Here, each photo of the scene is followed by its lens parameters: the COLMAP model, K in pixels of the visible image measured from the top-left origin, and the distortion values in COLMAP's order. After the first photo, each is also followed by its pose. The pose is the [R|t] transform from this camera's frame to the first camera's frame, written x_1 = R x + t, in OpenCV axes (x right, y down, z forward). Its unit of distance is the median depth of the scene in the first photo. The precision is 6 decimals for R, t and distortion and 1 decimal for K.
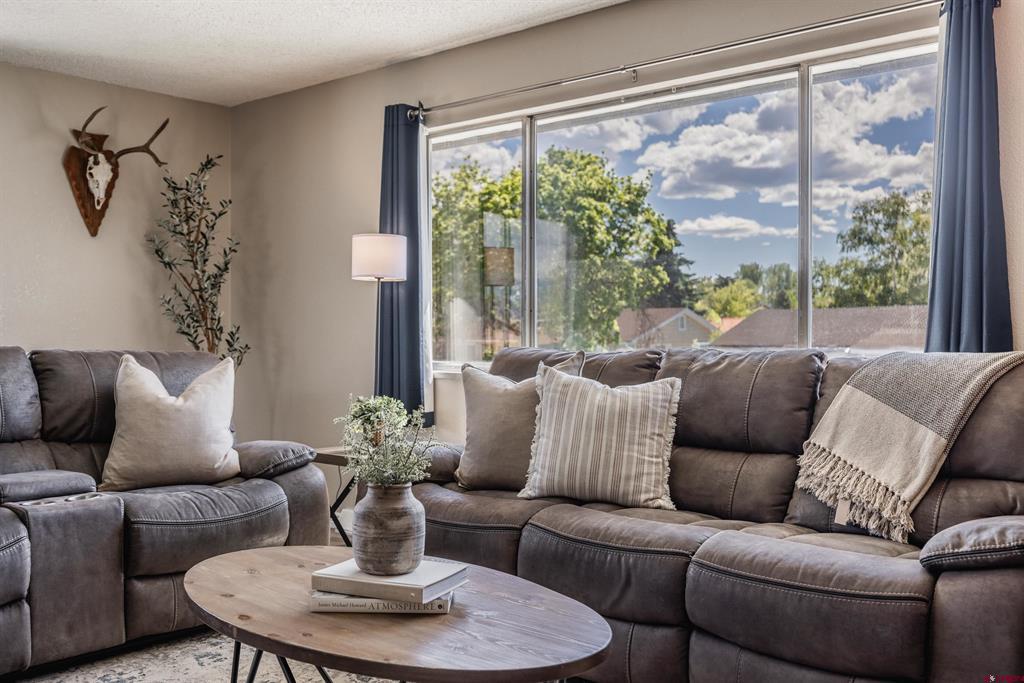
lens RADIAL K [[963.9, 0, 509.6], [0, 963.9, 339.5], [0, 0, 1]] dist [-0.016634, 0.000000]
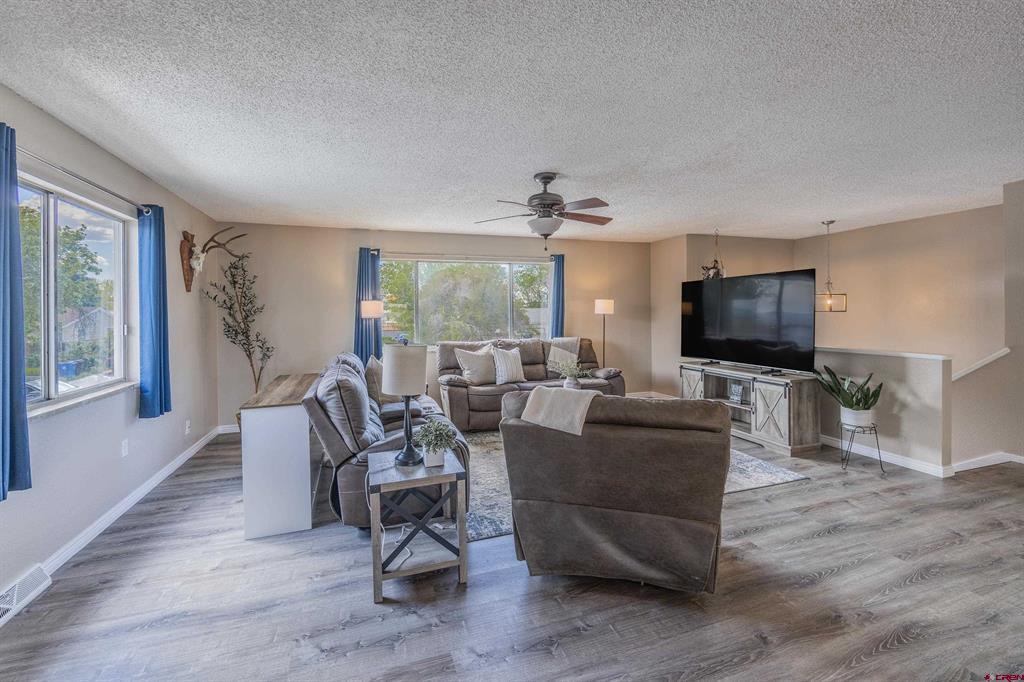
lens RADIAL K [[419.4, 0, 491.1], [0, 419.4, 315.7], [0, 0, 1]] dist [0.000429, 0.000148]
pose [[0.520162, -0.012192, 0.853981, -1.305202], [0.019338, 0.999810, 0.002495, -0.092756], [-0.853849, 0.015216, 0.520298, 0.220644]]
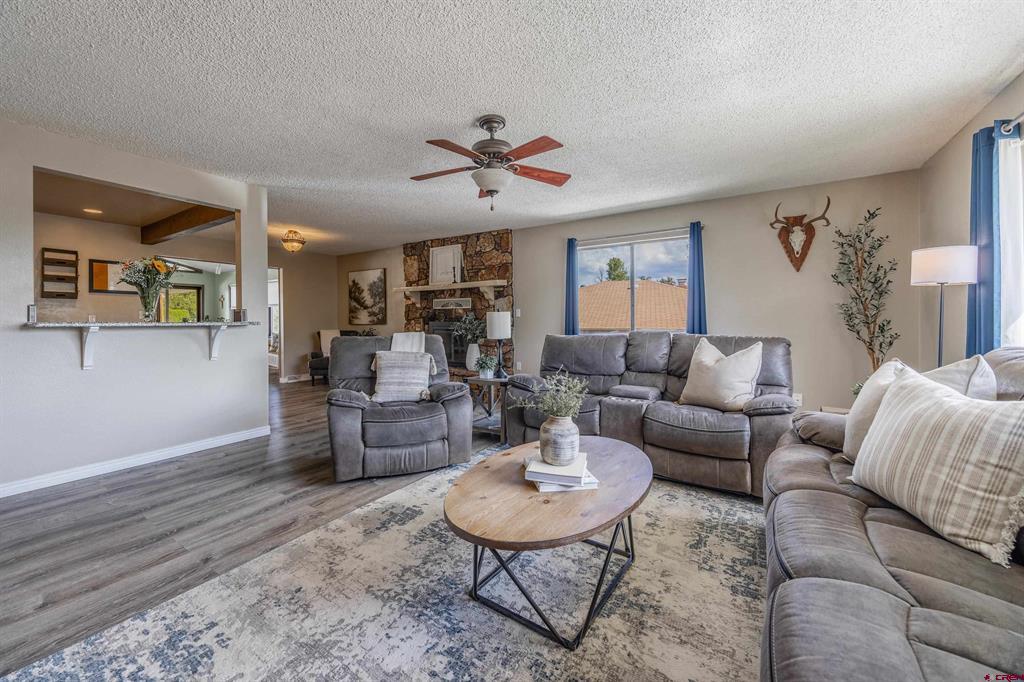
lens RADIAL K [[403.0, 0, 484.8], [0, 403.0, 323.5], [0, 0, 1]] dist [-0.003405, -0.000552]
pose [[0.117767, 0.008100, -0.993008, 0.425664], [-0.002671, 0.999966, 0.007840, -0.021623], [0.993038, 0.001729, 0.117784, 0.520669]]
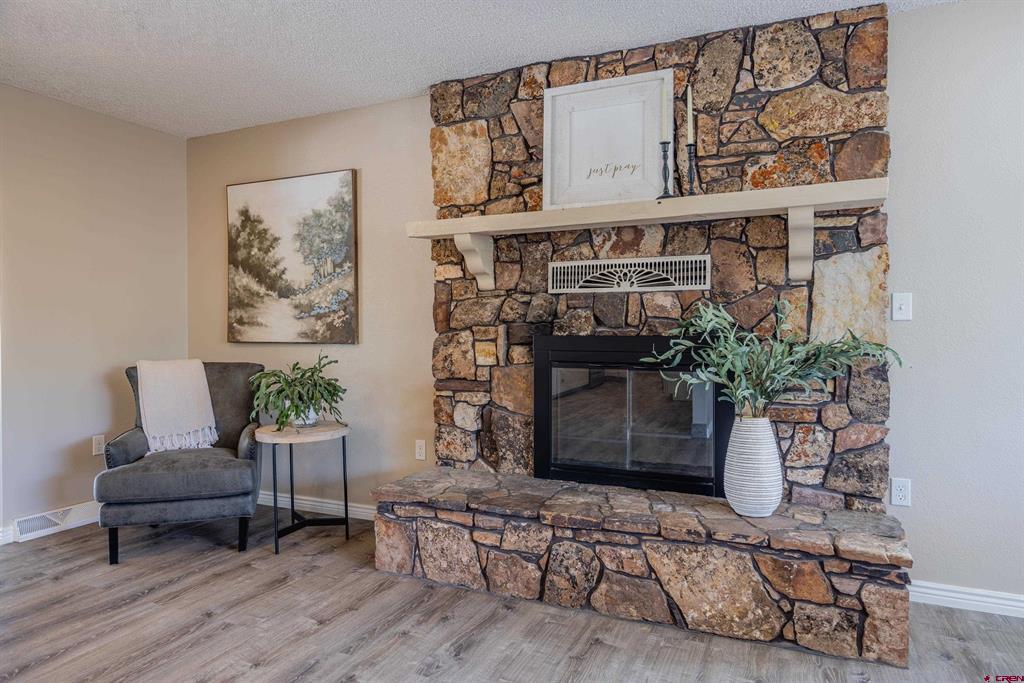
lens RADIAL K [[634.9, 0, 510.4], [0, 634.9, 333.1], [0, 0, 1]] dist [-0.004654, -0.000057]
pose [[0.283665, 0.002686, -0.958920, -0.739936], [-0.005462, 0.999984, 0.001185, -0.019041], [0.958908, 0.004902, 0.283675, 0.164372]]
